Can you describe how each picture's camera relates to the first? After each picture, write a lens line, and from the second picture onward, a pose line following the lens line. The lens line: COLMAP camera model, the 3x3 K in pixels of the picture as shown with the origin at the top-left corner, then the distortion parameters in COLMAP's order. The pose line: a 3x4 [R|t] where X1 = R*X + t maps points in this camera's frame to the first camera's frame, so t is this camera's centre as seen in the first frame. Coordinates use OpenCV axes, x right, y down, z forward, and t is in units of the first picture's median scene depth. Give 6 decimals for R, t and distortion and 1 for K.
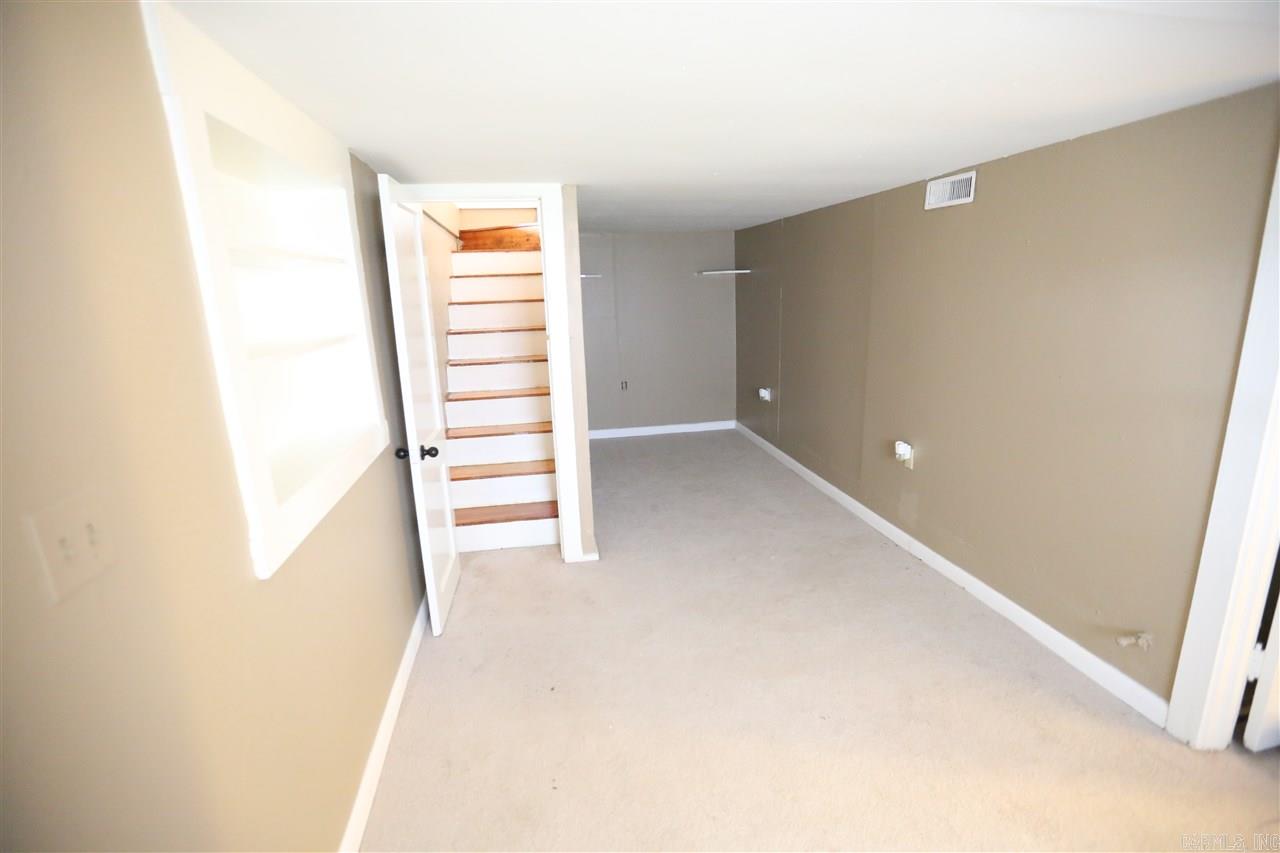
lens RADIAL K [[582.8, 0, 637.0], [0, 582.8, 420.2], [0, 0, 1]] dist [-0.049648, 0.017563]
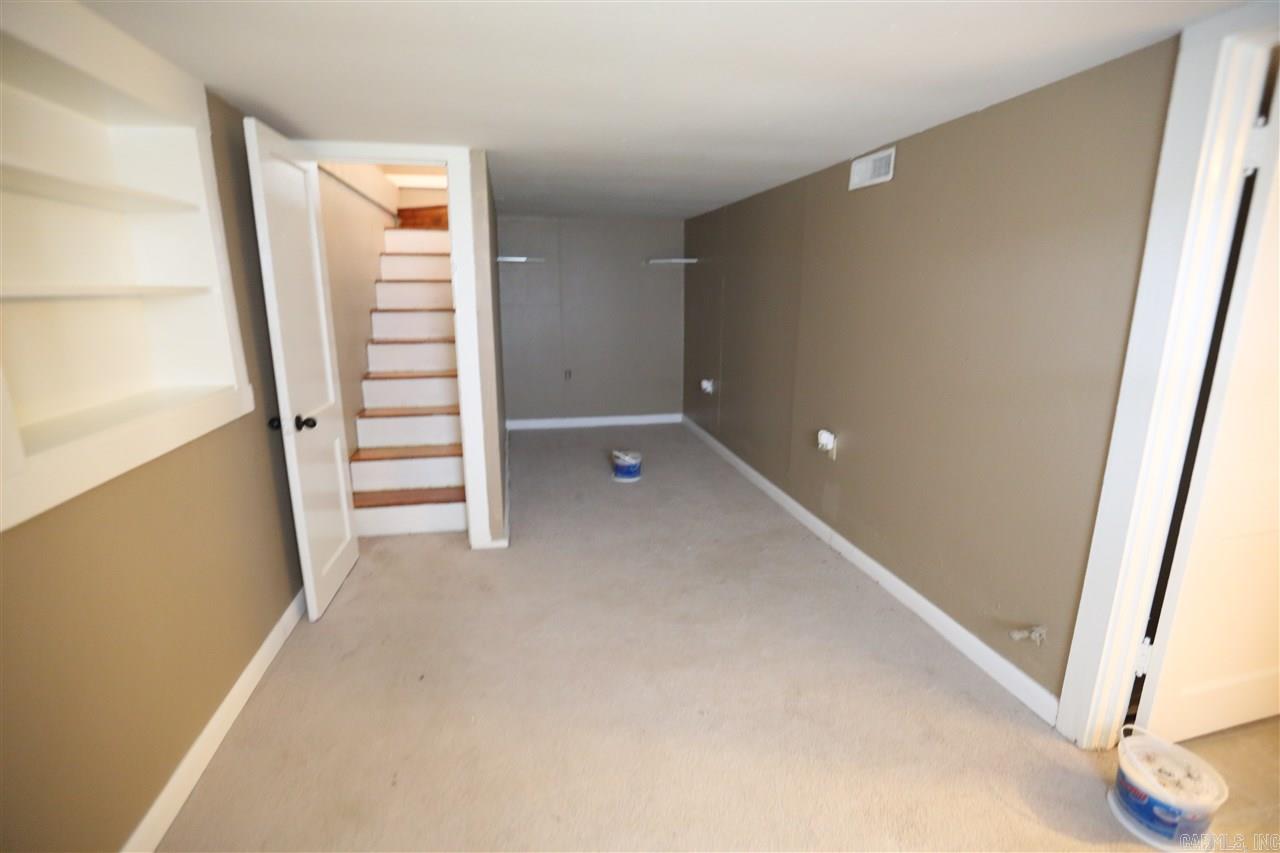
lens RADIAL K [[582.8, 0, 637.0], [0, 582.8, 420.2], [0, 0, 1]] dist [-0.049648, 0.017563]
pose [[0.999052, 0.025774, 0.035069, 0.124091], [-0.025704, 0.999667, -0.002432, 0.033467], [-0.035120, 0.001529, 0.999382, 0.045370]]
